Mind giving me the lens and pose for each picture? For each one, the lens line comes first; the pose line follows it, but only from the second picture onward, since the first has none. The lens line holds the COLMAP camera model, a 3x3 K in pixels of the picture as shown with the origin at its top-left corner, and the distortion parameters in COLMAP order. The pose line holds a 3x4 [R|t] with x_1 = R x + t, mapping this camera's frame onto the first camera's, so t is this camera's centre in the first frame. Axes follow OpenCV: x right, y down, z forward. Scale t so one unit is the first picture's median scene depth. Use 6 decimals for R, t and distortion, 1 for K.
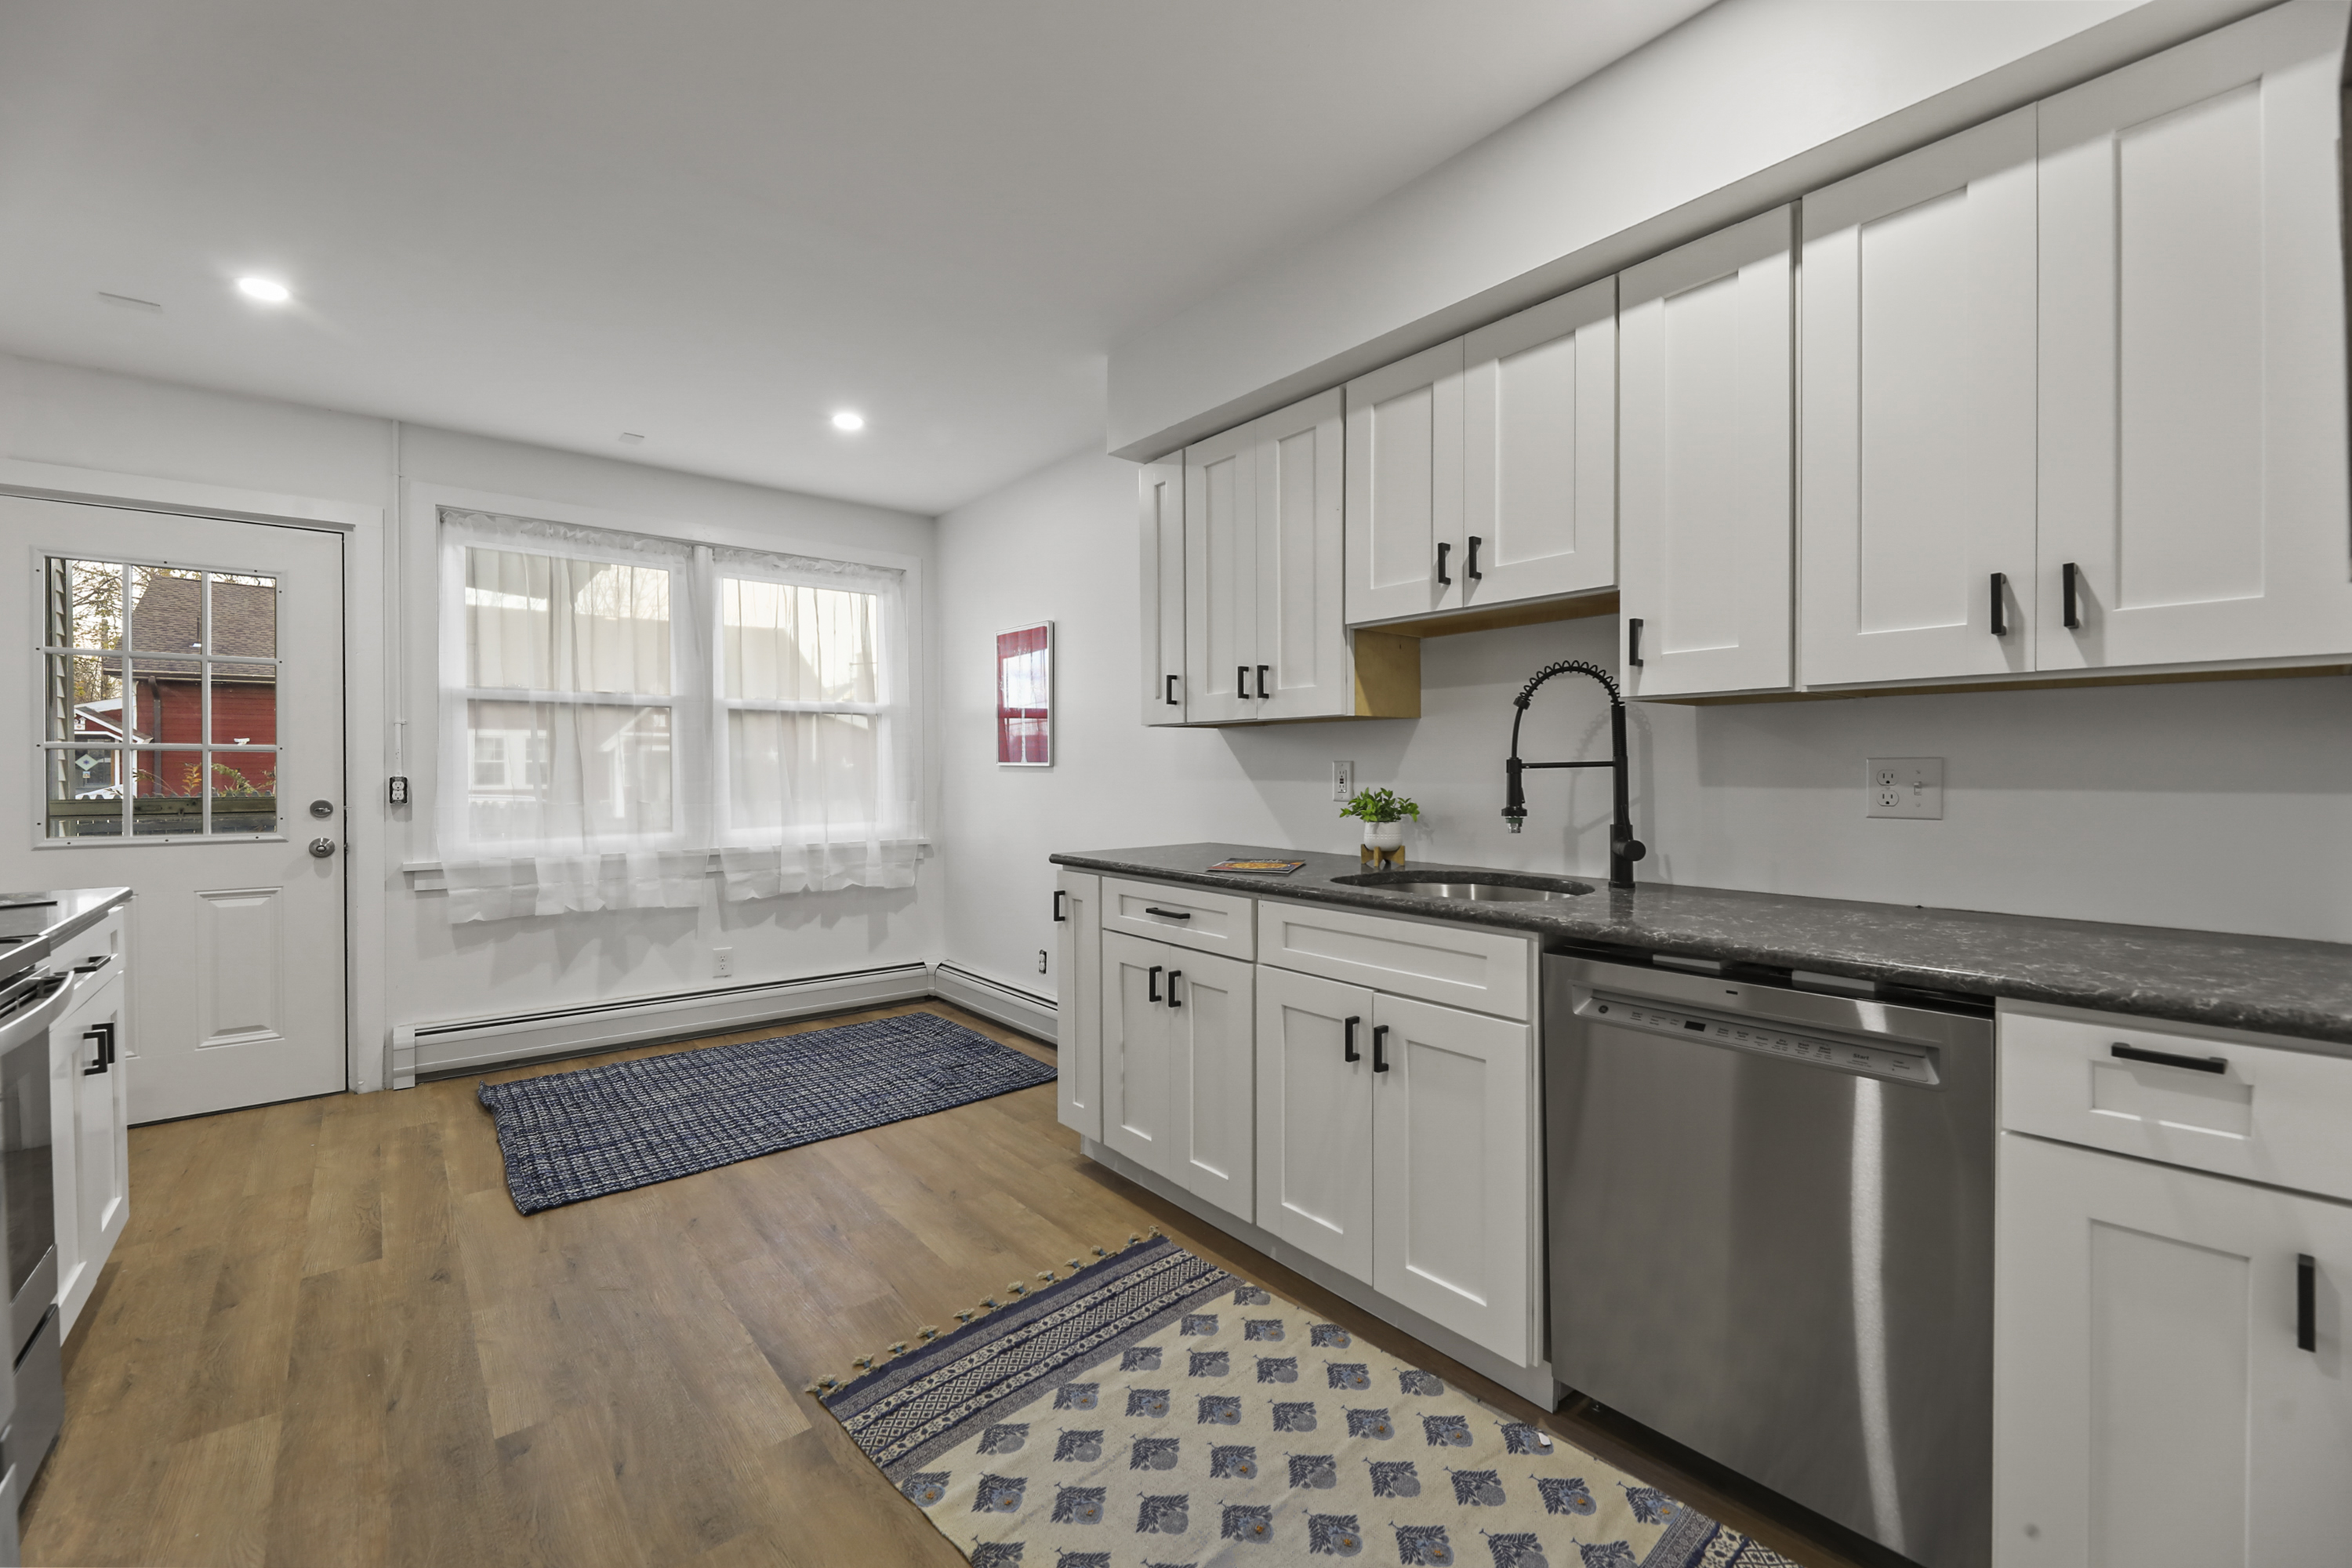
lens RADIAL K [[949.0, 0, 1166.3], [0, 949.0, 770.8], [0, 0, 1]] dist [-0.003847, -0.001402]
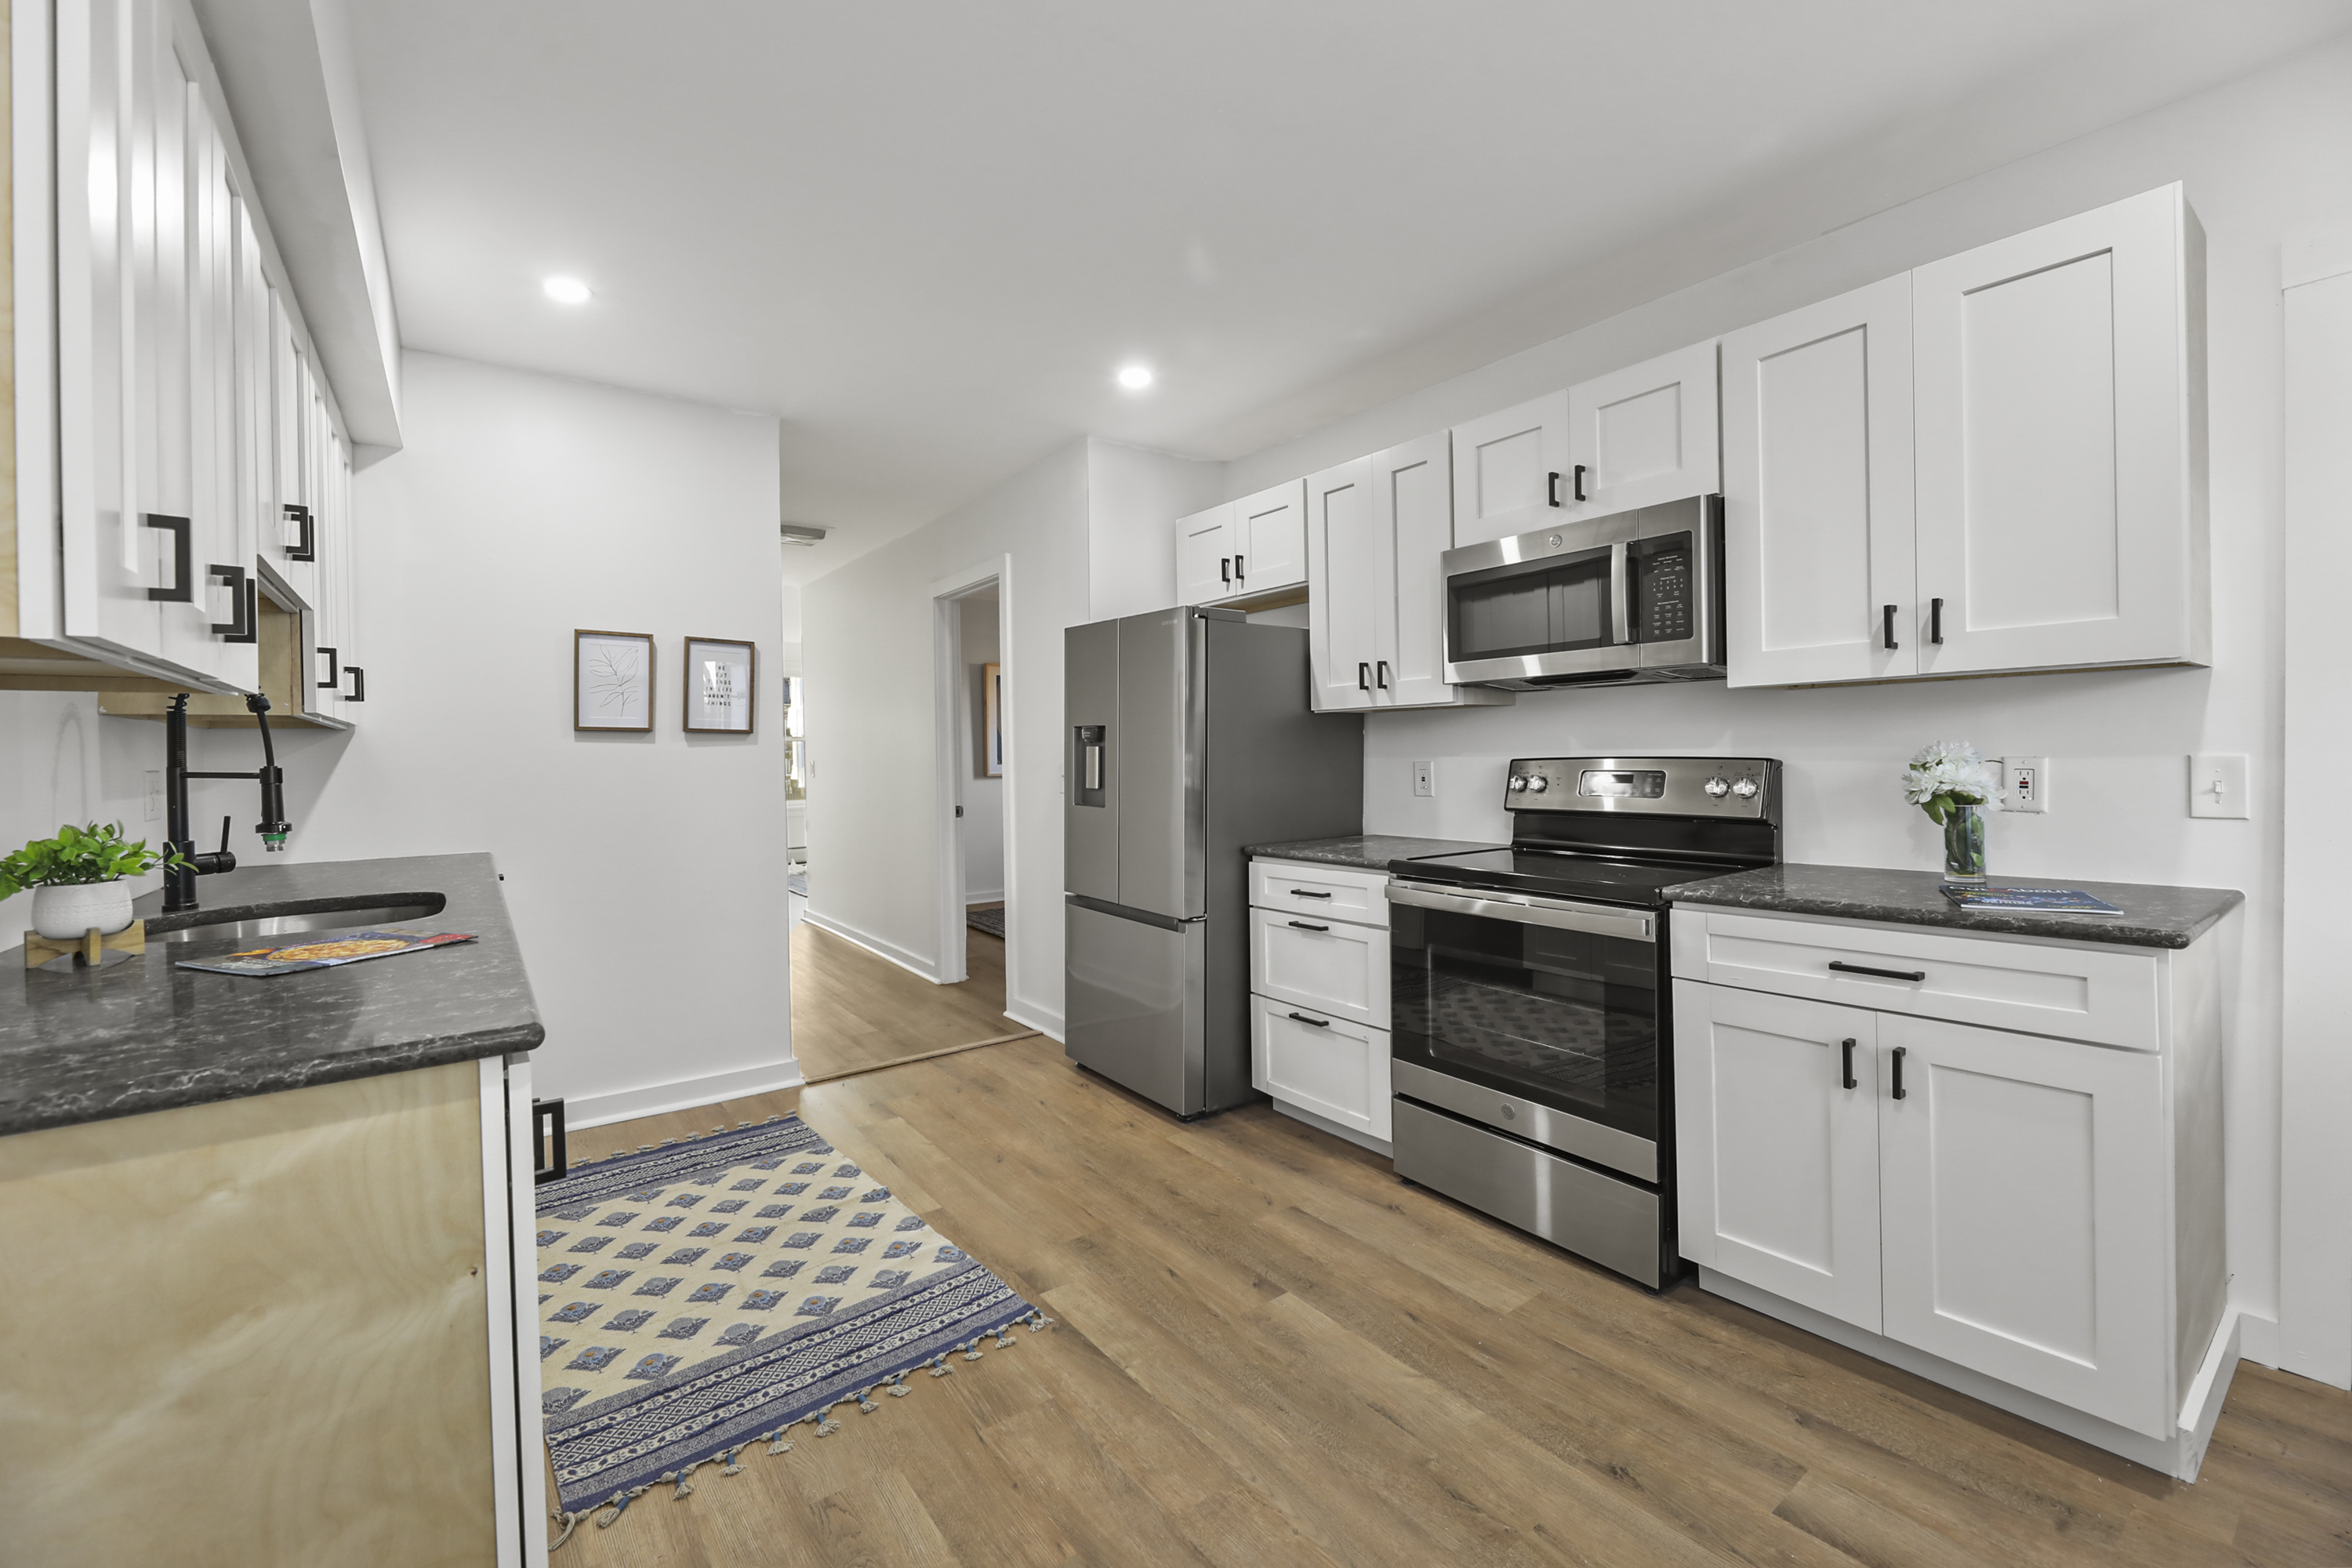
lens RADIAL K [[949.0, 0, 1170.4], [0, 949.0, 762.4], [0, 0, 1]] dist [-0.003847, -0.001402]
pose [[-0.998522, 0.019714, 0.050645, -0.556318], [0.020258, 0.999742, 0.010261, -0.010522], [-0.050429, 0.011272, -0.998664, 1.983833]]
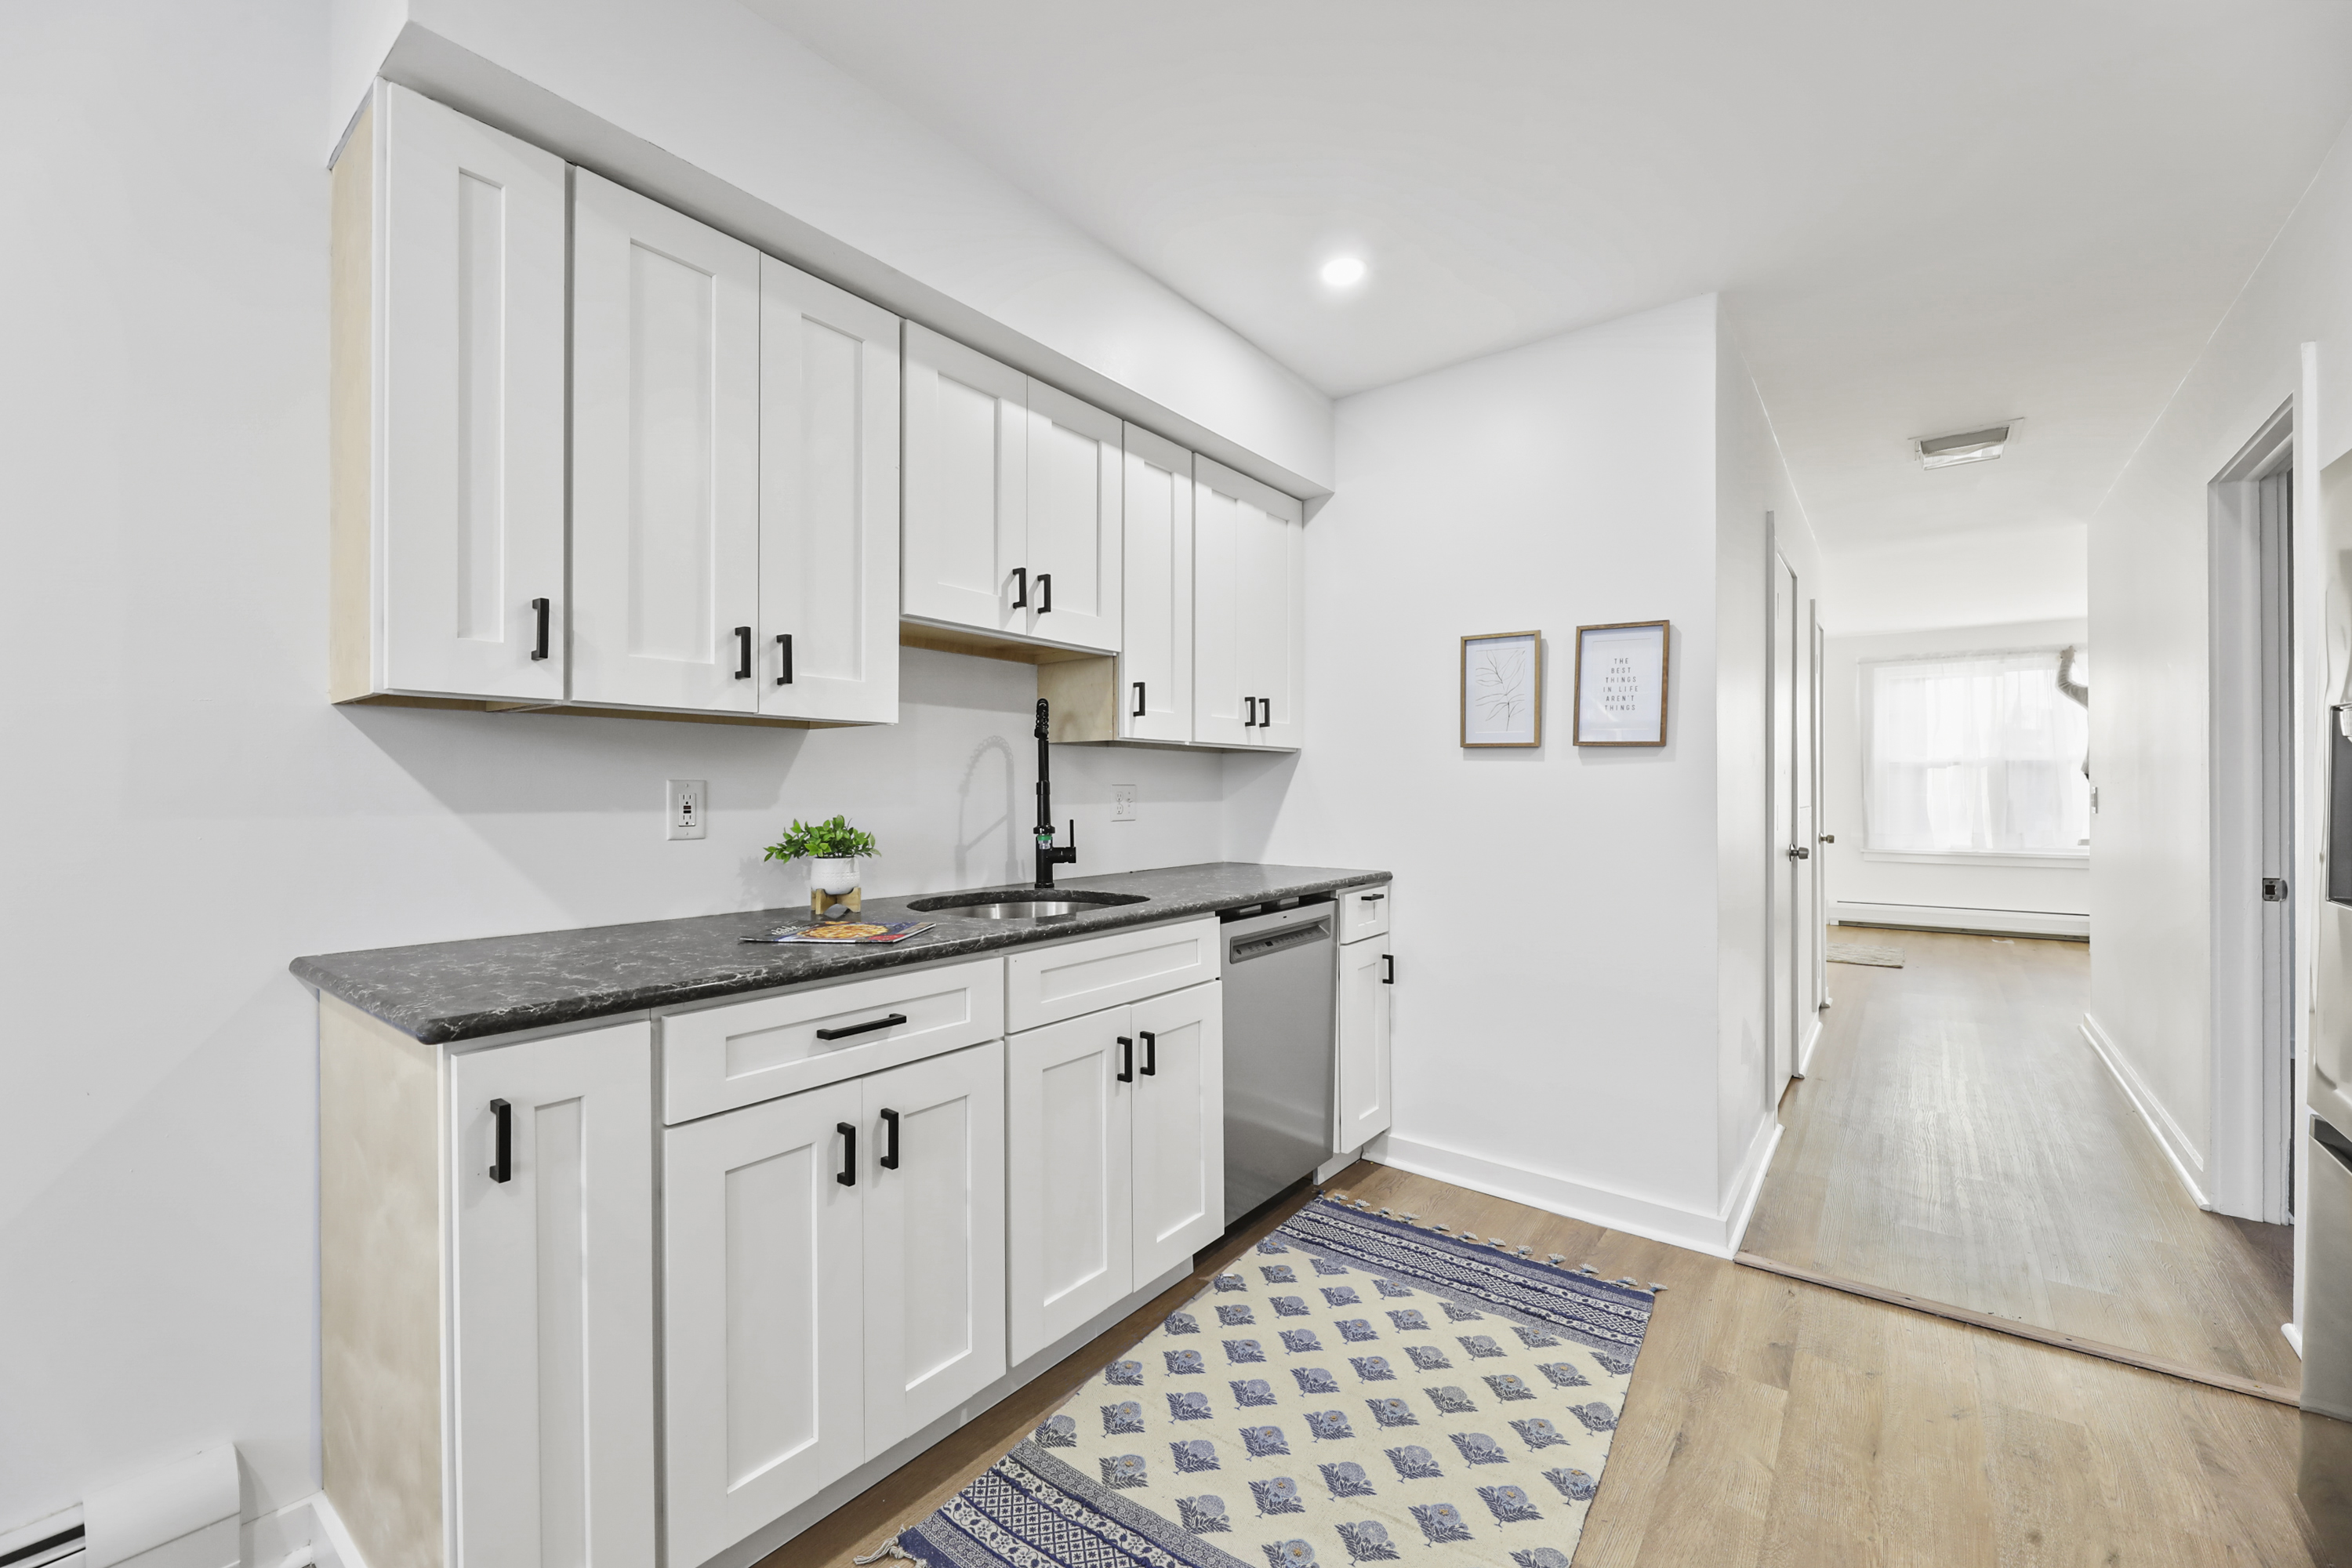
lens RADIAL K [[949.0, 0, 1154.8], [0, 949.0, 782.4], [0, 0, 1]] dist [-0.003847, -0.001402]
pose [[-0.207569, 0.009864, 0.978171, -0.809214], [0.002678, 0.999951, -0.009516, -0.001734], [-0.978217, 0.000645, -0.207585, 1.194616]]
